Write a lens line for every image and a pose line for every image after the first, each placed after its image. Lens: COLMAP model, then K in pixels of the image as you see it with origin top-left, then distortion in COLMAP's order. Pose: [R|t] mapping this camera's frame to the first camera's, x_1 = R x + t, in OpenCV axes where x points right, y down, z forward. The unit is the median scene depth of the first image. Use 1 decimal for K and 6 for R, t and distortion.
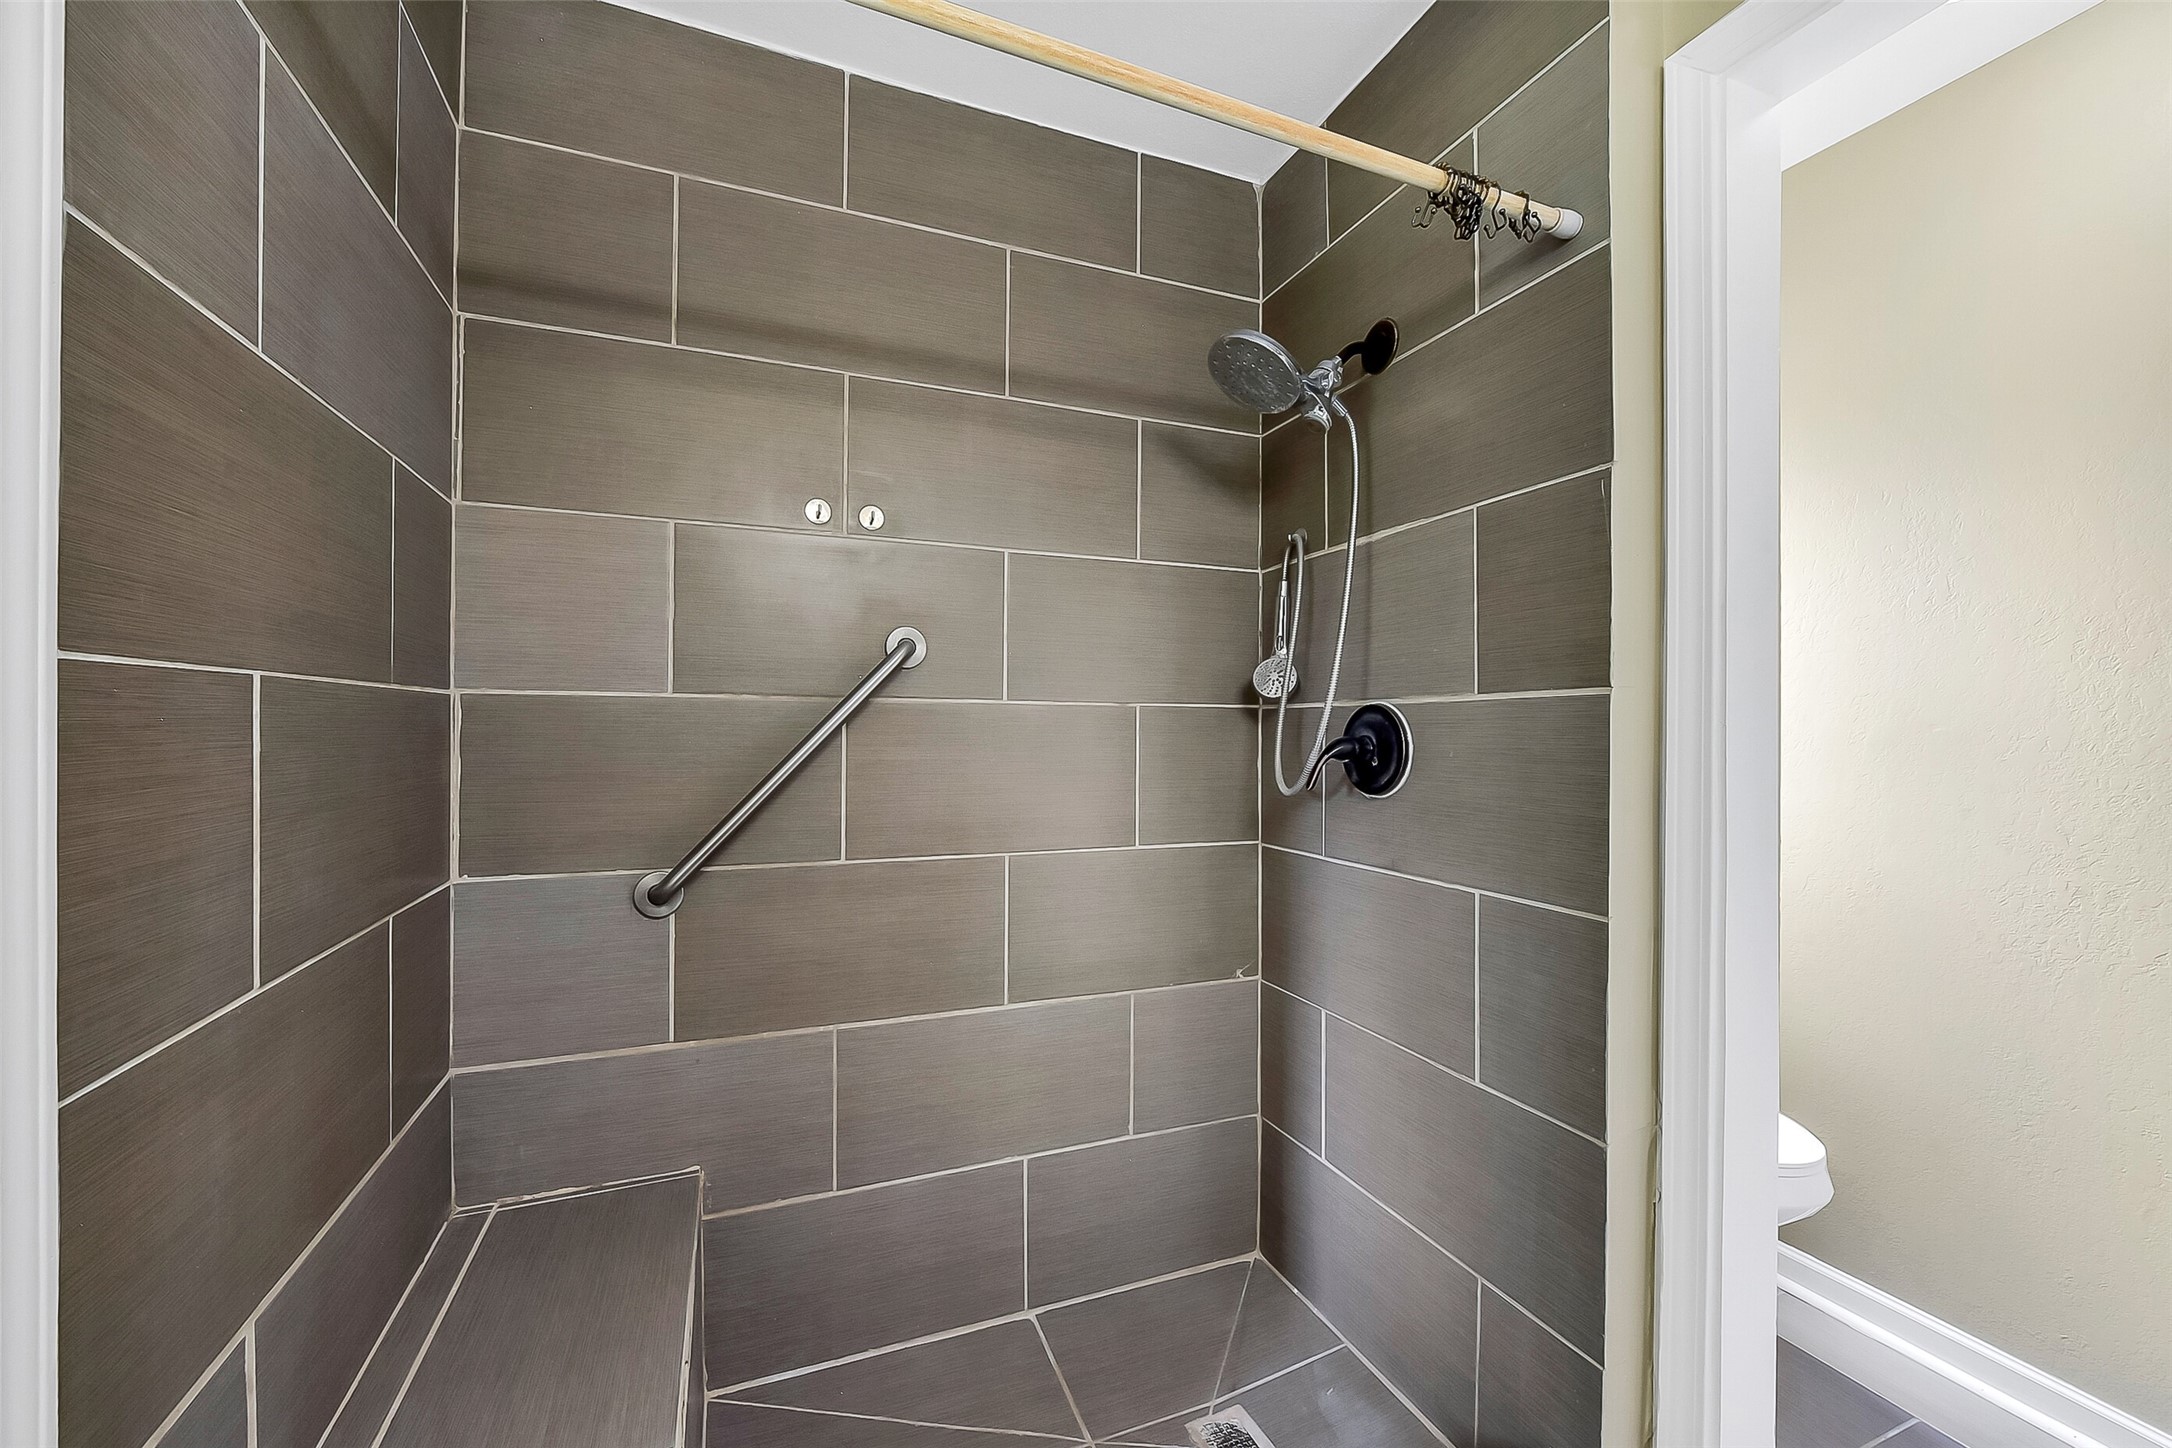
lens RADIAL K [[864.6, 0, 1088.1], [0, 864.6, 725.4], [0, 0, 1]] dist [-0.001688, -0.000391]
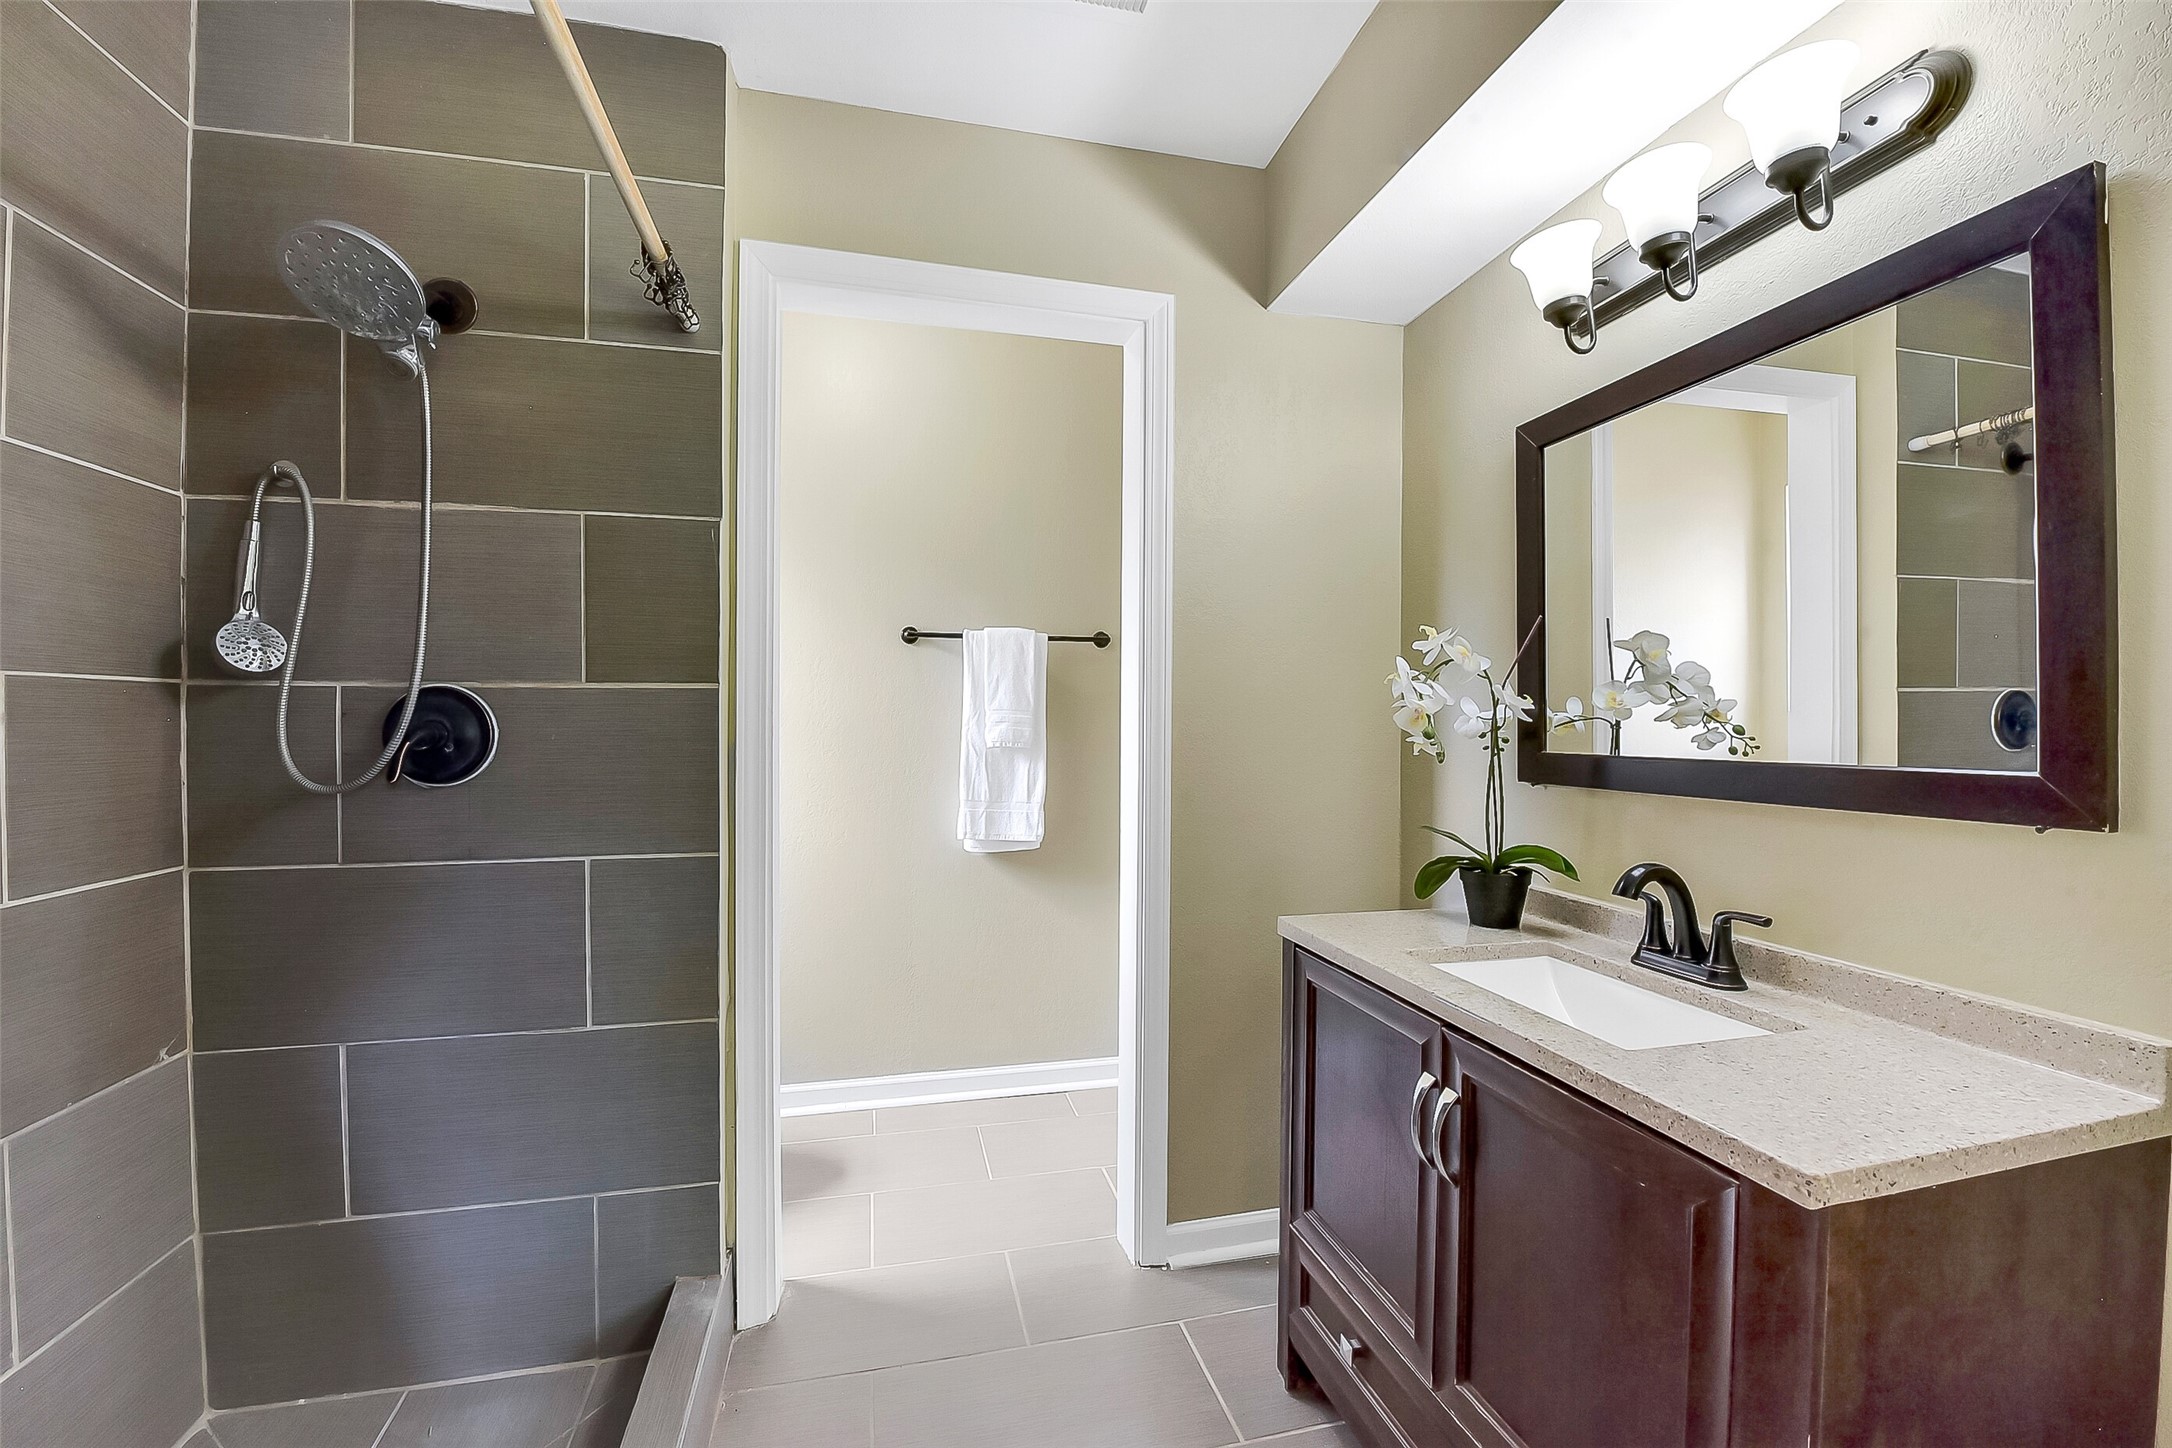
lens RADIAL K [[864.6, 0, 1086.5], [0, 864.6, 724.5], [0, 0, 1]] dist [-0.001688, -0.000391]
pose [[0.152256, -0.010962, 0.988280, -0.432424], [-0.007619, 0.999896, 0.012265, -0.000265], [-0.988312, -0.009397, 0.152157, 0.146880]]
